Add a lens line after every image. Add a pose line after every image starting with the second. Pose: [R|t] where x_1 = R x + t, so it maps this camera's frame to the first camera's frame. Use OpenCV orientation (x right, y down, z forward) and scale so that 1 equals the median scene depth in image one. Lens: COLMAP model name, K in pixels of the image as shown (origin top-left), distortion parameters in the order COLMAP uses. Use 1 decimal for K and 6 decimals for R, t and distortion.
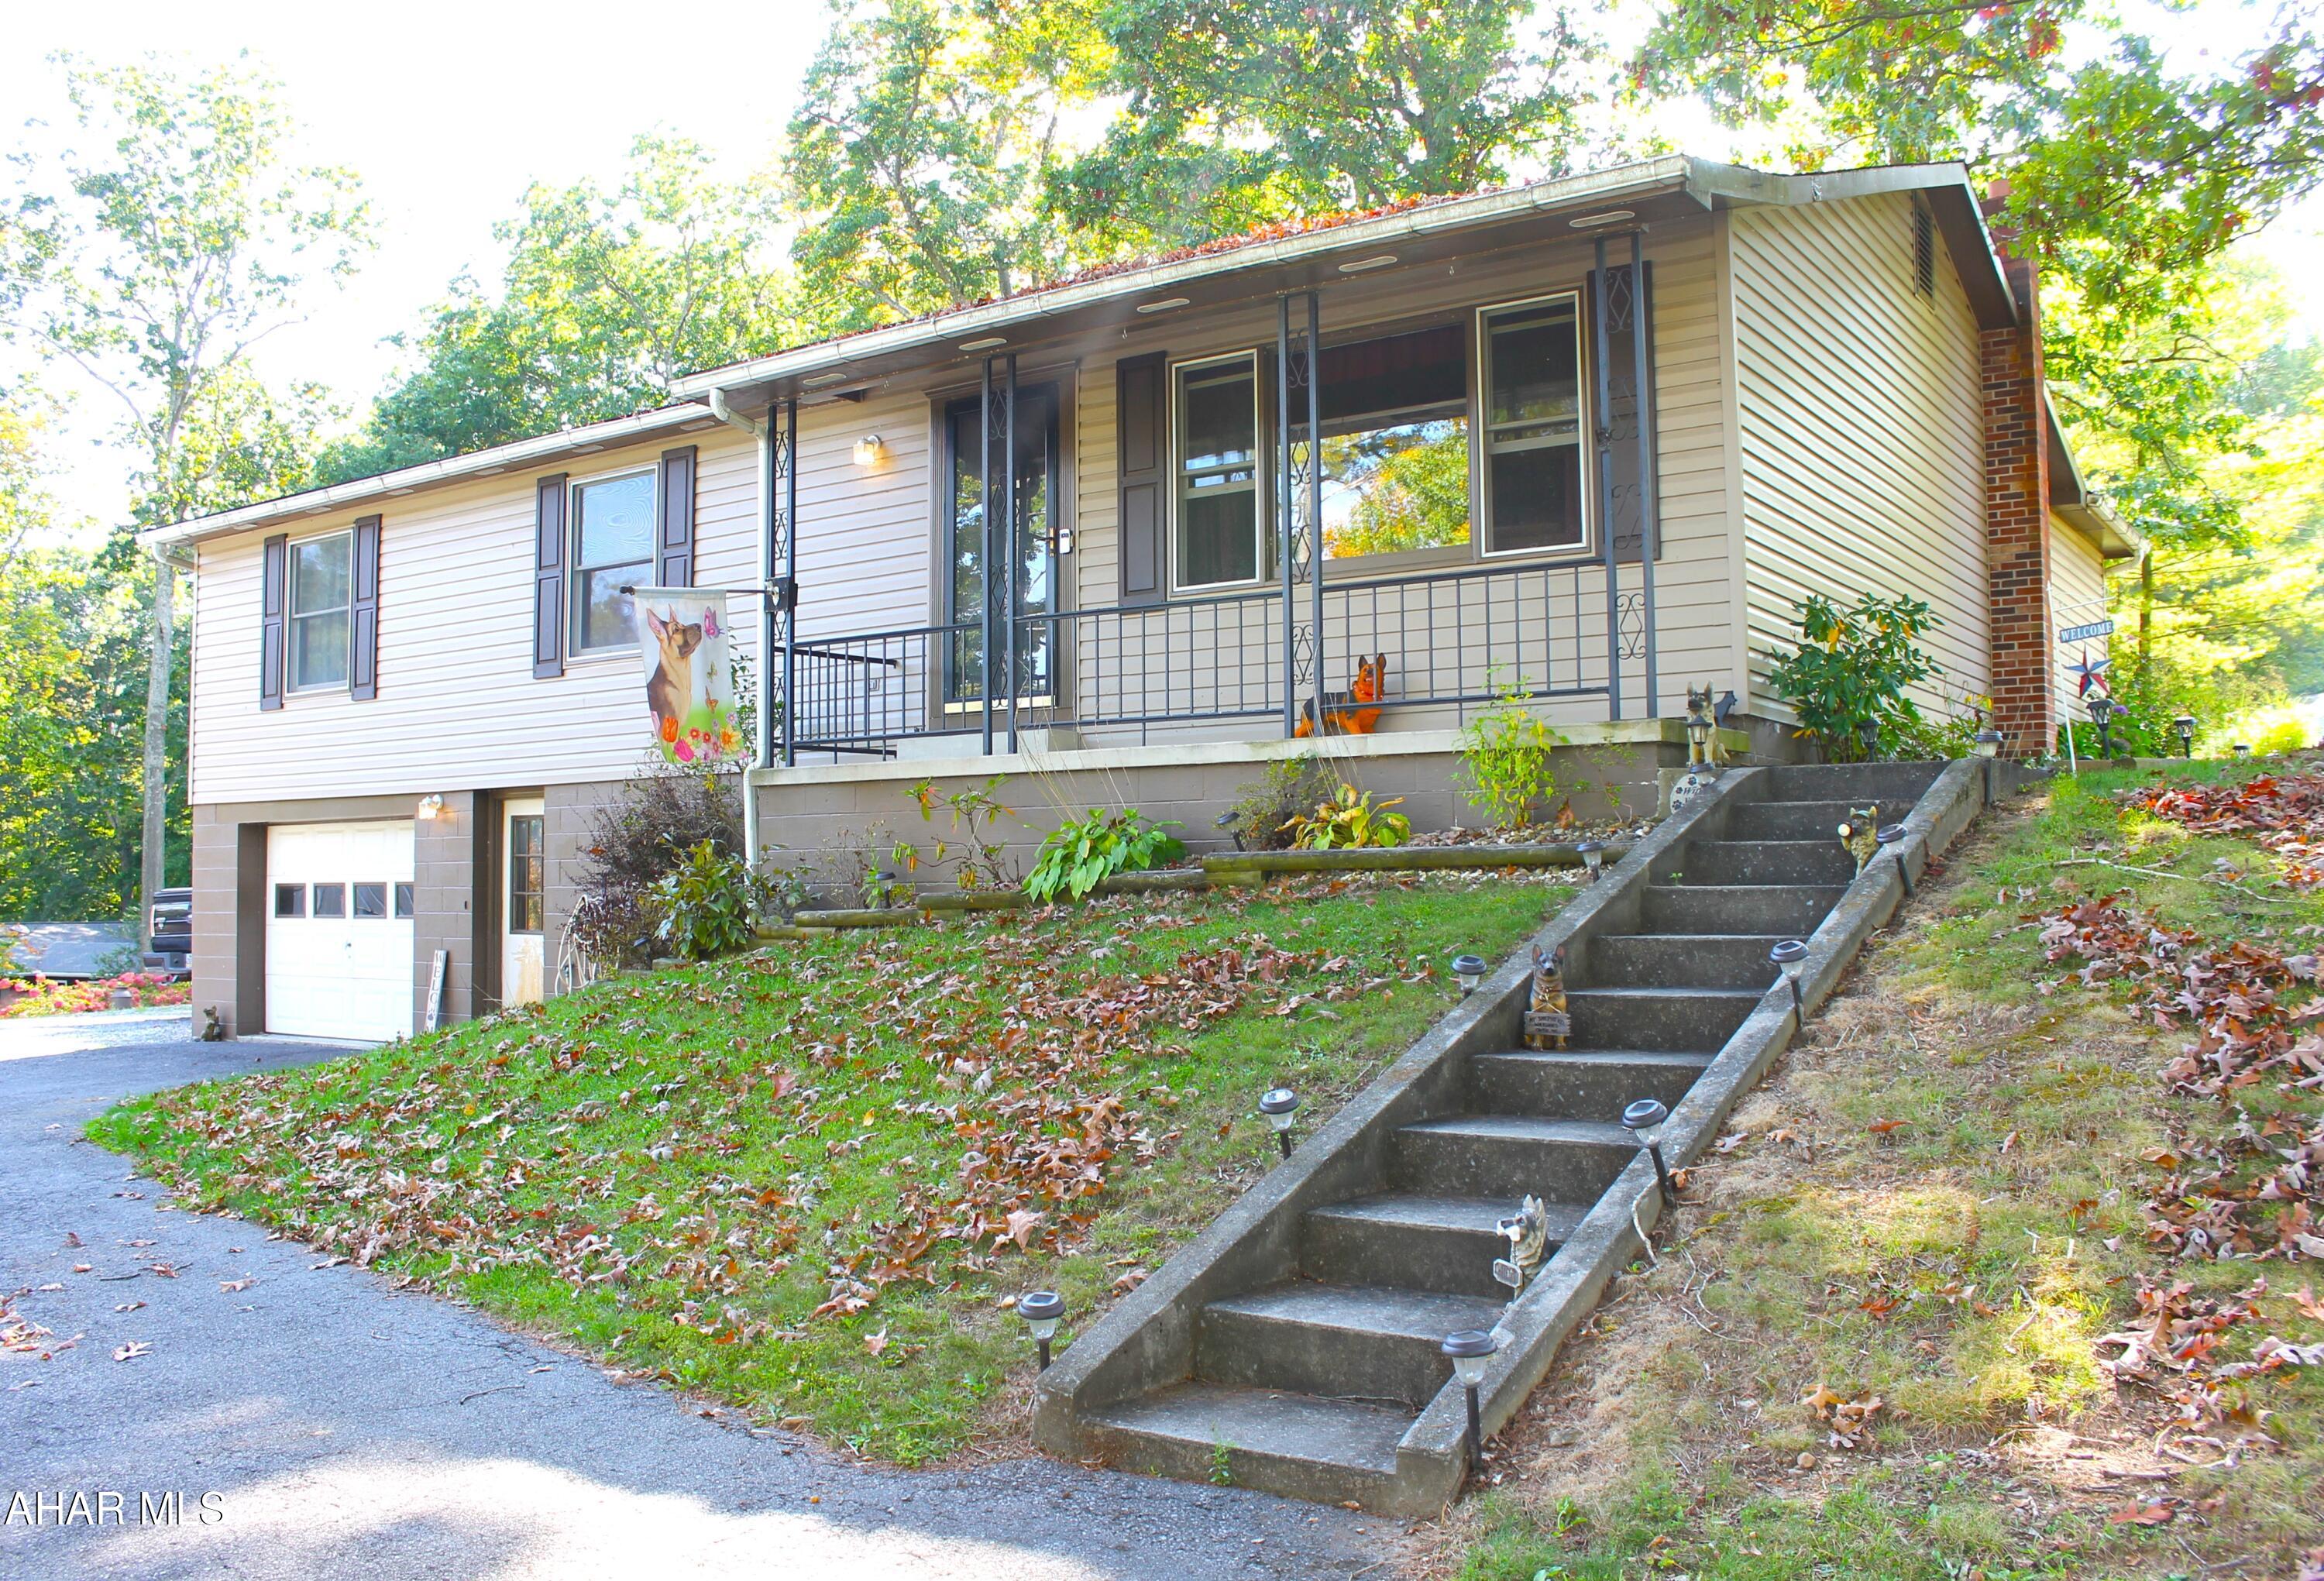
lens RADIAL K [[2035.0, 0, 1114.9], [0, 2035.0, 787.3], [0, 0, 1]] dist [-0.170094, 0.215954]
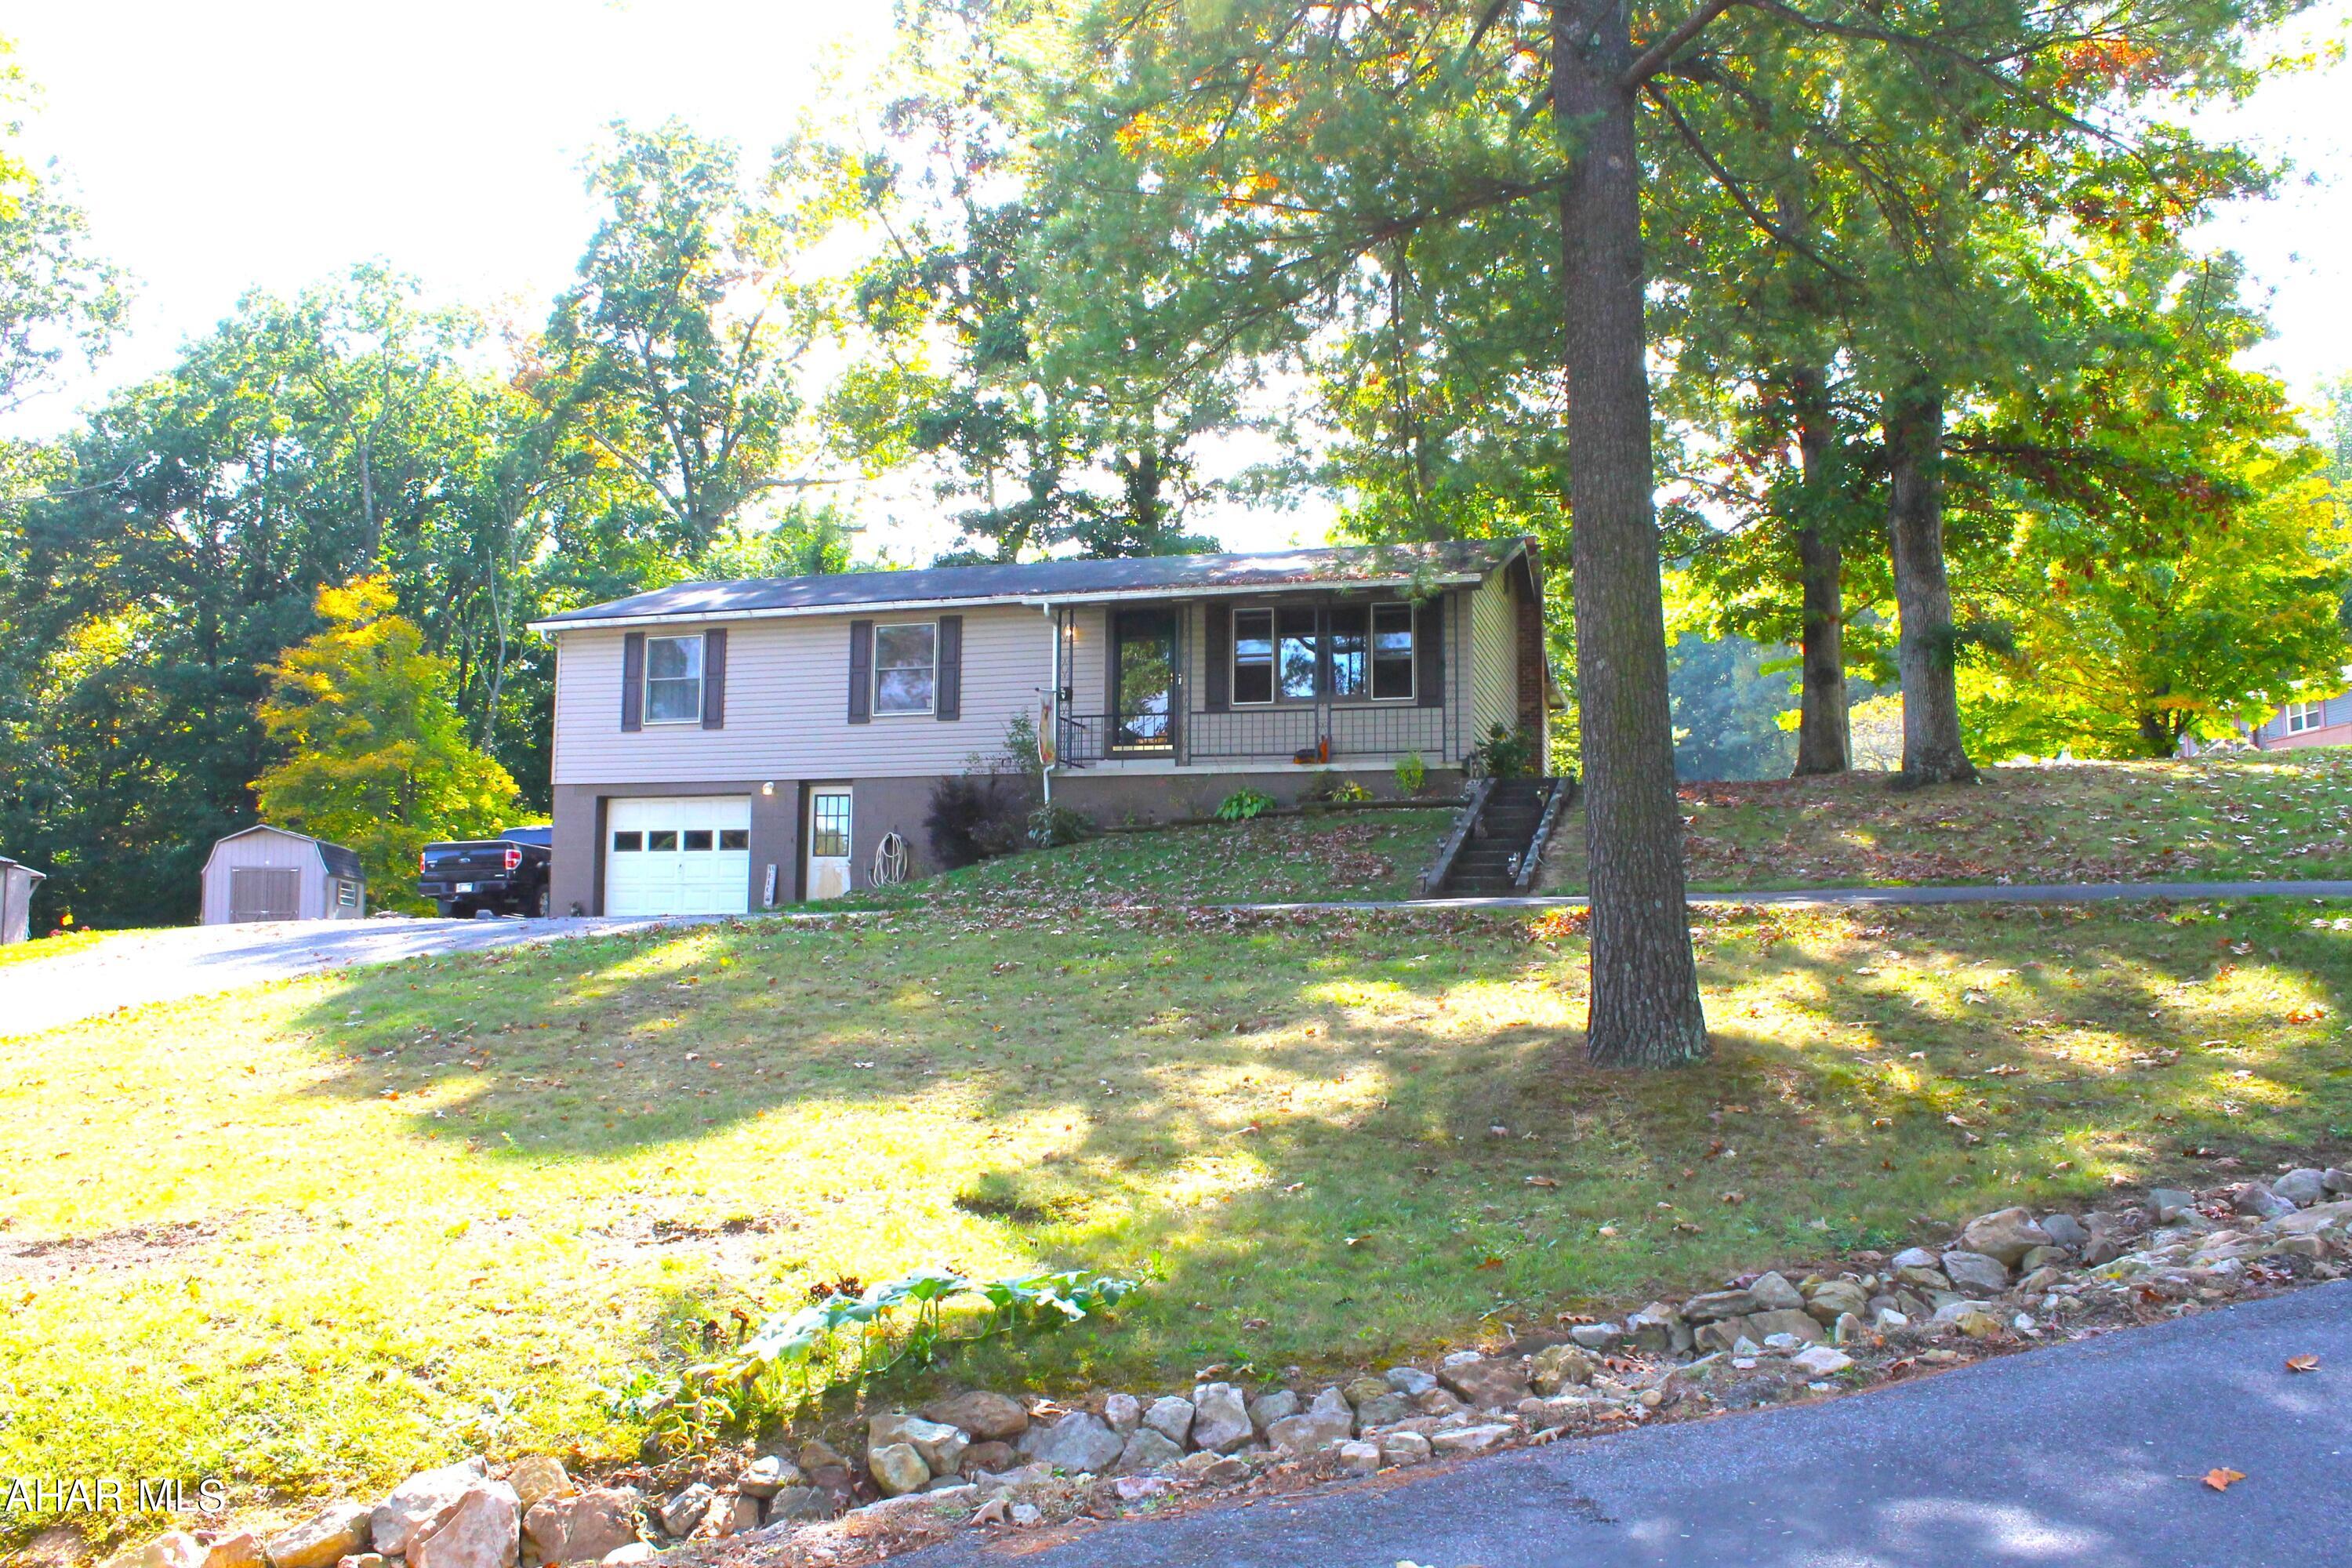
lens RADIAL K [[2015.5, 0, 1176.0], [0, 2015.5, 784.0], [0, 0, 1]] dist [-0.136274, 0.133212]
pose [[0.942767, 0.050916, 0.329541, -0.602726], [-0.034140, 0.997819, -0.056500, 0.099373], [-0.331699, 0.042016, 0.942449, -0.901729]]
